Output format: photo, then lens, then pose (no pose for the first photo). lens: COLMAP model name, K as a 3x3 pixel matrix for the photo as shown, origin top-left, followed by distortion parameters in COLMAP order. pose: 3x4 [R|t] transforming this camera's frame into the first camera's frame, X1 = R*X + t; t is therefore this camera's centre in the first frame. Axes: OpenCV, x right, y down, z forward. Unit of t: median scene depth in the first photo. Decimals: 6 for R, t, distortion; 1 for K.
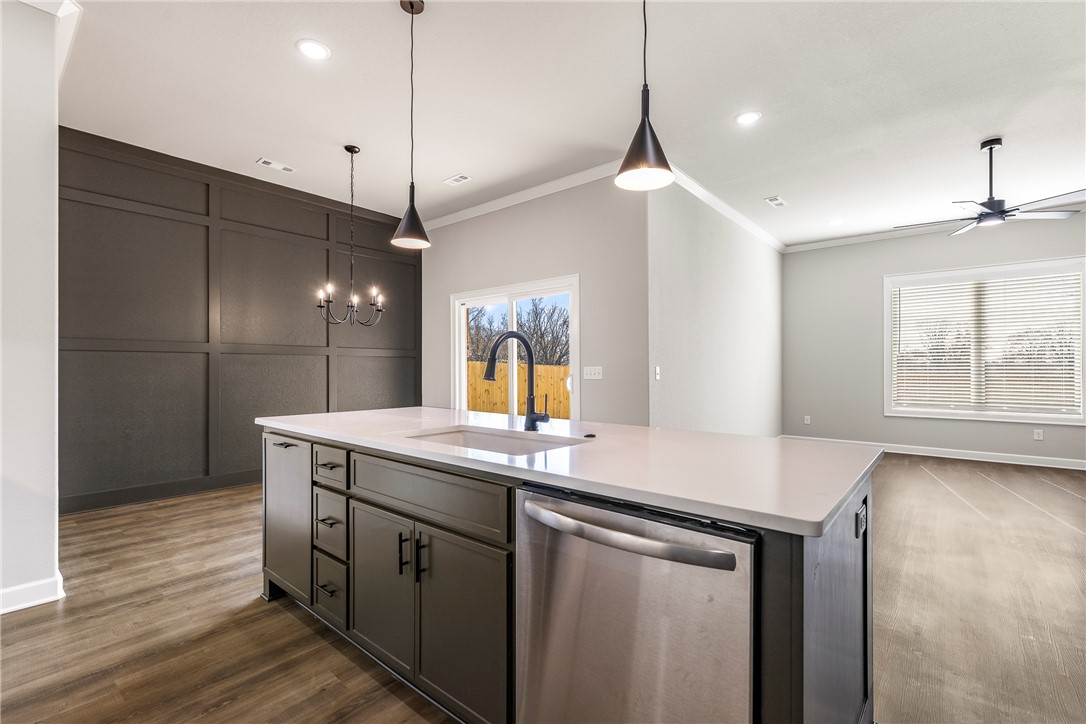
lens RADIAL K [[478.6, 0, 543.0], [0, 478.6, 362.0], [0, 0, 1]] dist [-0.000653, 0.000093]
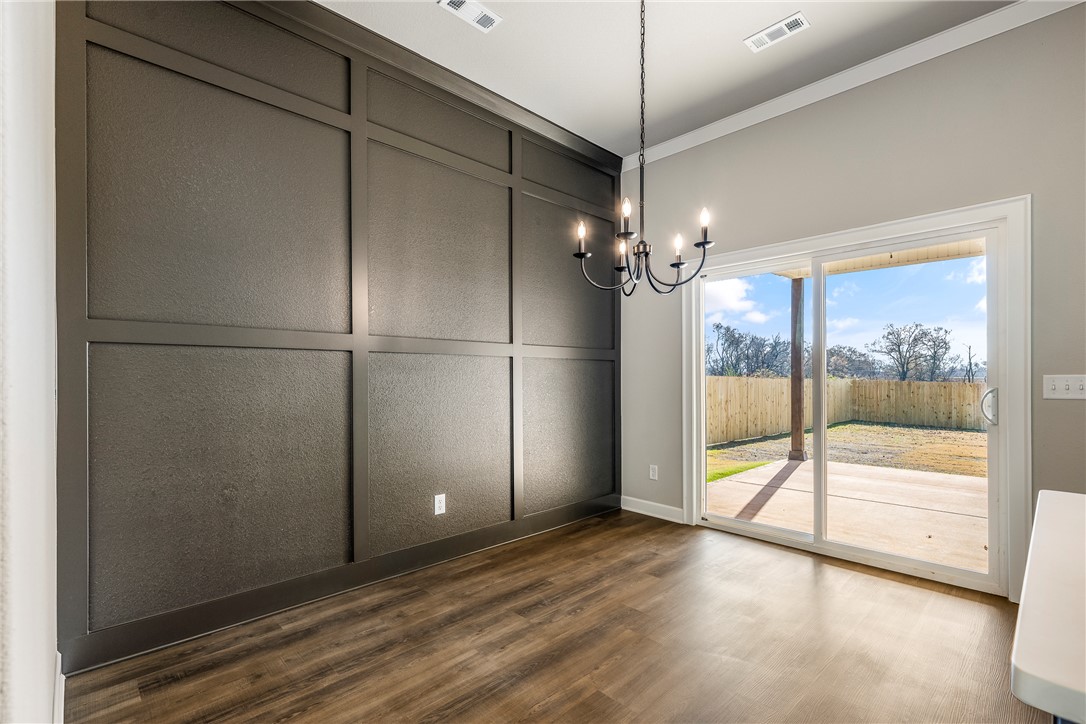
lens RADIAL K [[488.3, 0, 543.4], [0, 488.3, 374.9], [0, 0, 1]] dist [0.000478, 0.000038]
pose [[0.994818, -0.000595, -0.101673, -0.407910], [0.001743, 0.999936, 0.011205, 0.003633], [0.101659, -0.011324, 0.994755, 0.434991]]
